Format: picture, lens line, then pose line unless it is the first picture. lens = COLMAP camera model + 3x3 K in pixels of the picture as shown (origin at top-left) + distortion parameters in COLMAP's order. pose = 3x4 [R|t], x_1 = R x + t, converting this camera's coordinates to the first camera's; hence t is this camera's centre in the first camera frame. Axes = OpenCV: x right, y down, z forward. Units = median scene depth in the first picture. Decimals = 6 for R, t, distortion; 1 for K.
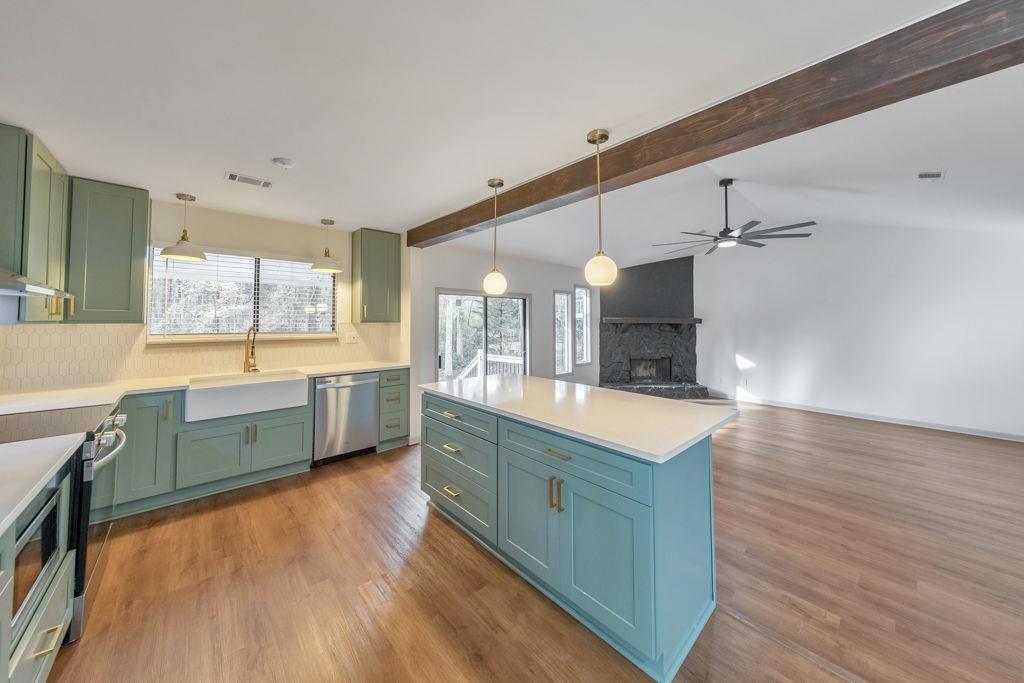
lens RADIAL K [[350.0, 0, 514.8], [0, 350.0, 309.0], [0, 0, 1]] dist [0.000616, 0.000032]
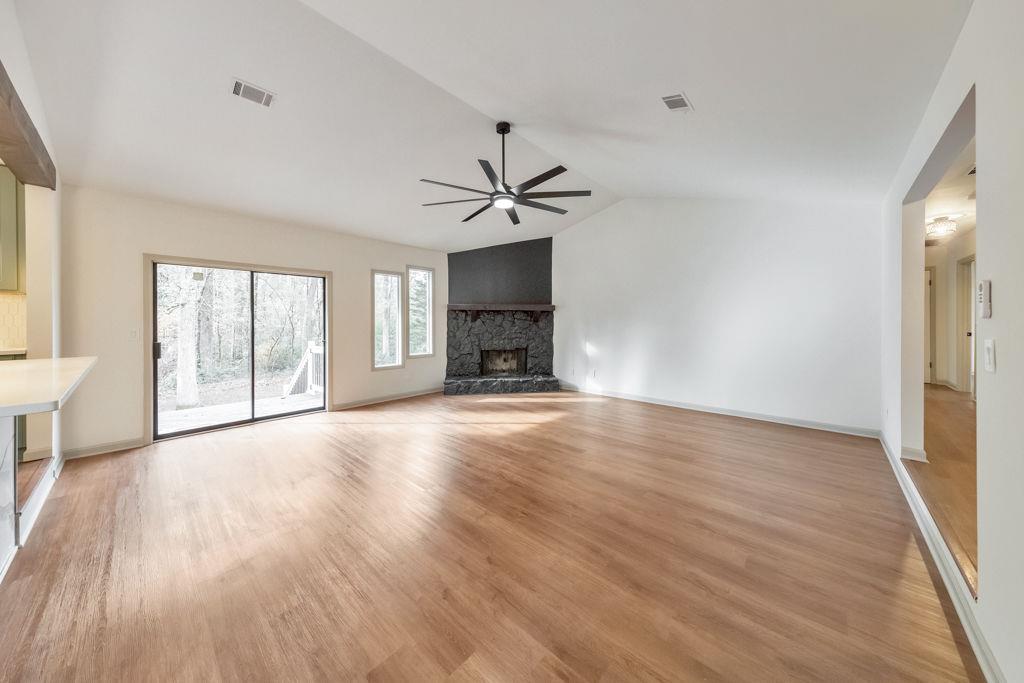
lens RADIAL K [[343.9, 0, 513.7], [0, 343.9, 319.2], [0, 0, 1]] dist [0.000552, -0.000011]
pose [[0.996223, -0.000950, 0.086821, 0.616196], [-0.001289, 0.999668, 0.025733, 0.073465], [-0.086817, -0.025748, 0.995892, 0.199343]]
